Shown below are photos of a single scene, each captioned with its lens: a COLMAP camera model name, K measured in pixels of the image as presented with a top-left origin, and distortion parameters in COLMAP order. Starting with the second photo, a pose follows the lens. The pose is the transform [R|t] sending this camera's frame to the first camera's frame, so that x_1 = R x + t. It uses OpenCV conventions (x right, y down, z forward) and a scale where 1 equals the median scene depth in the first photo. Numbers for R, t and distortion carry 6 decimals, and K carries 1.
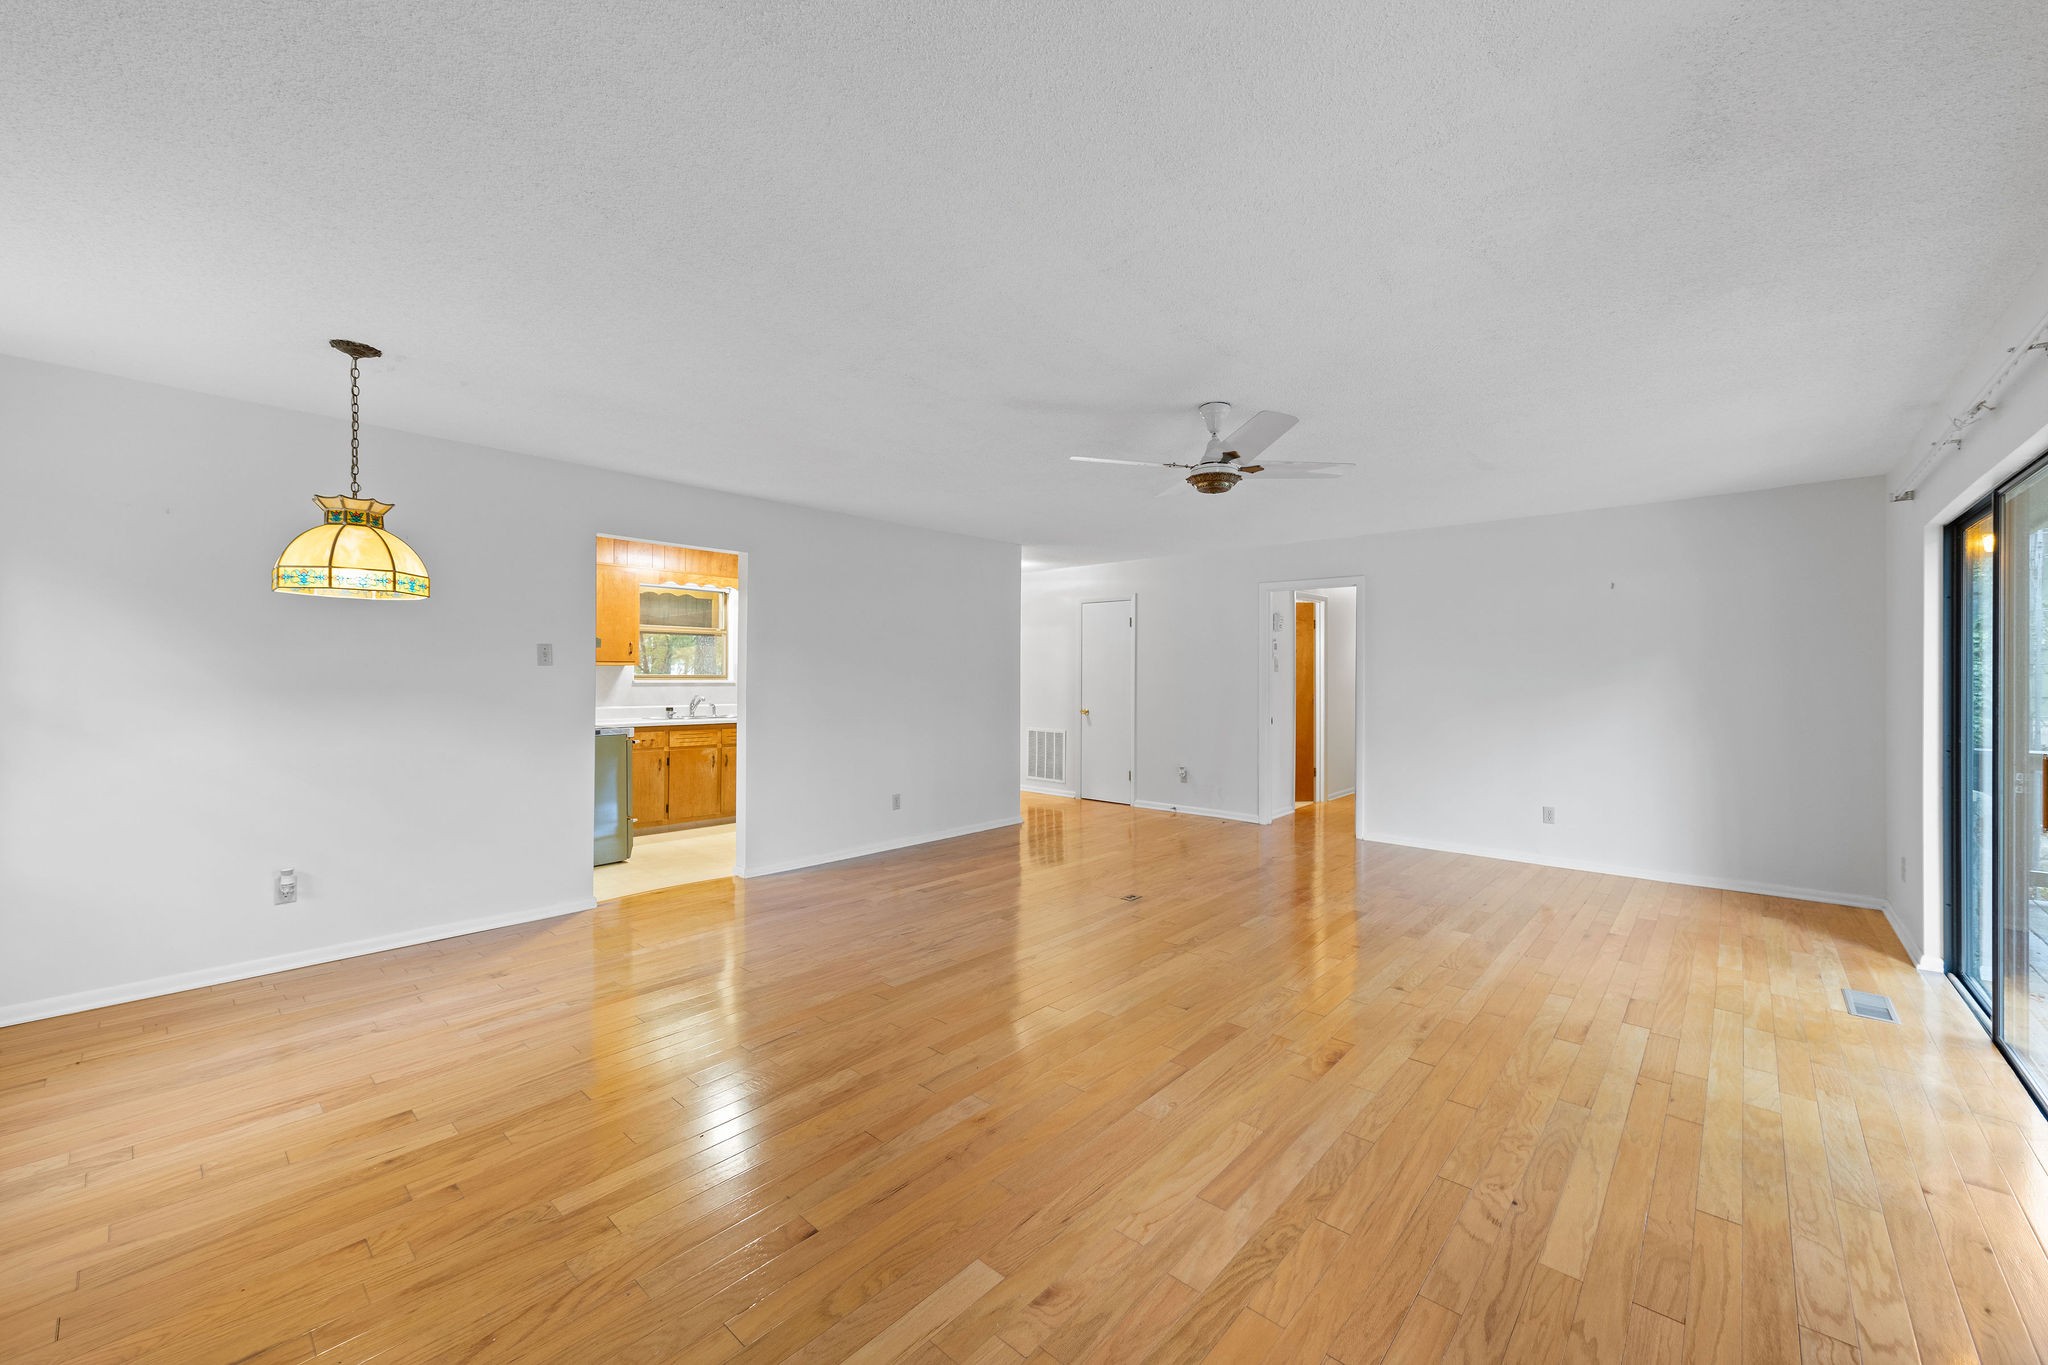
lens RADIAL K [[798.0, 0, 1018.0], [0, 798.0, 680.5], [0, 0, 1]] dist [0.004855, -0.000148]
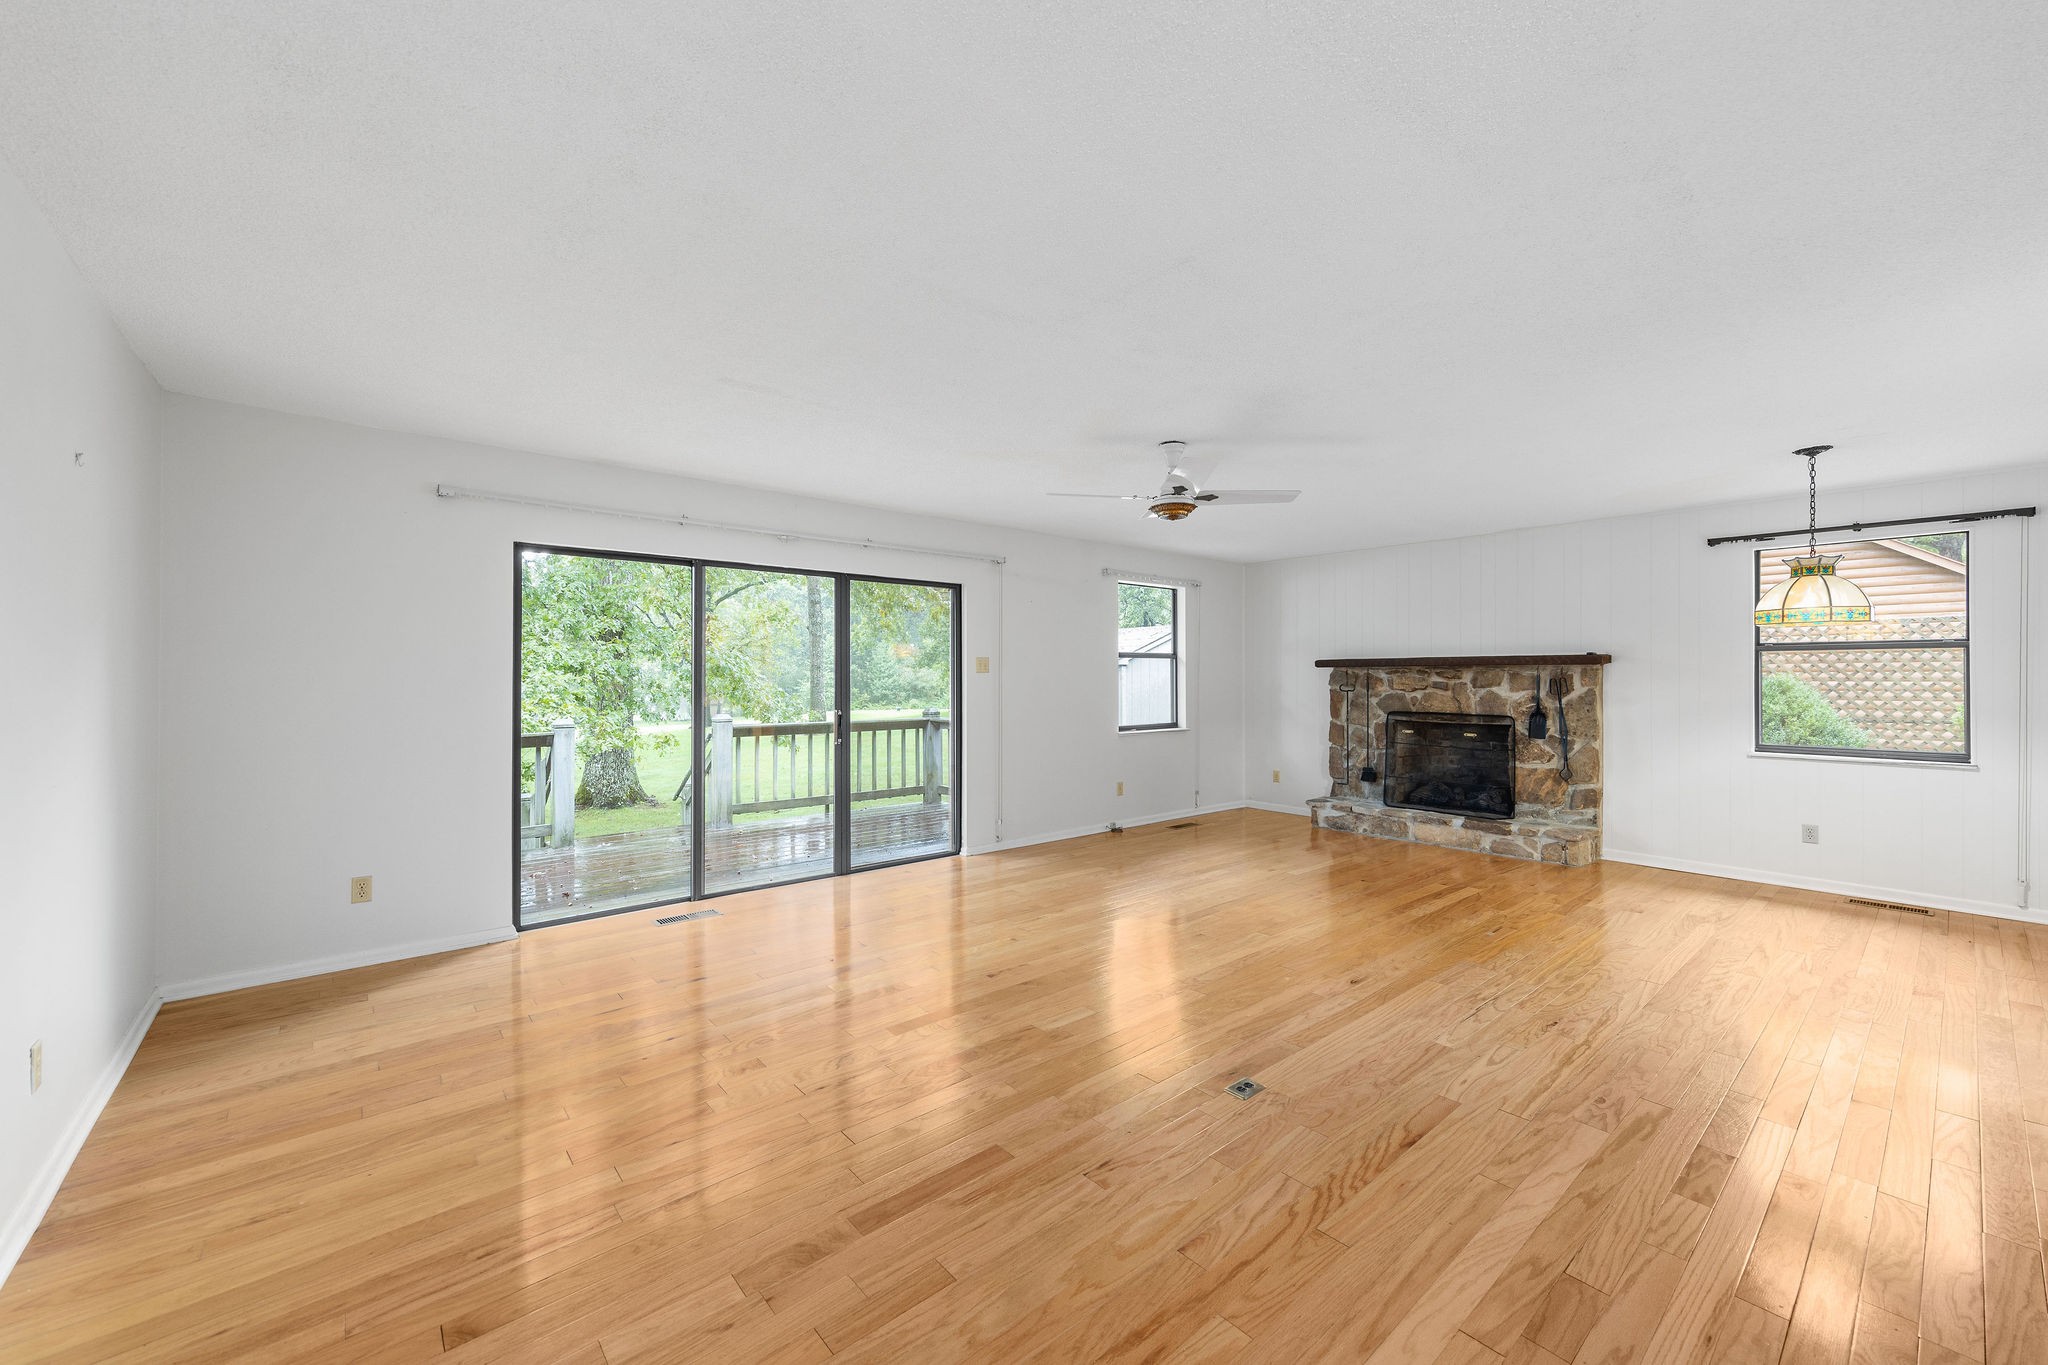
lens RADIAL K [[798.0, 0, 1028.1], [0, 798.0, 673.5], [0, 0, 1]] dist [0.004855, -0.000148]
pose [[-0.992408, -0.004530, 0.122910, 0.385973], [-0.004269, 0.999988, 0.002384, -0.018989], [-0.122919, 0.001841, -0.992415, 2.702250]]
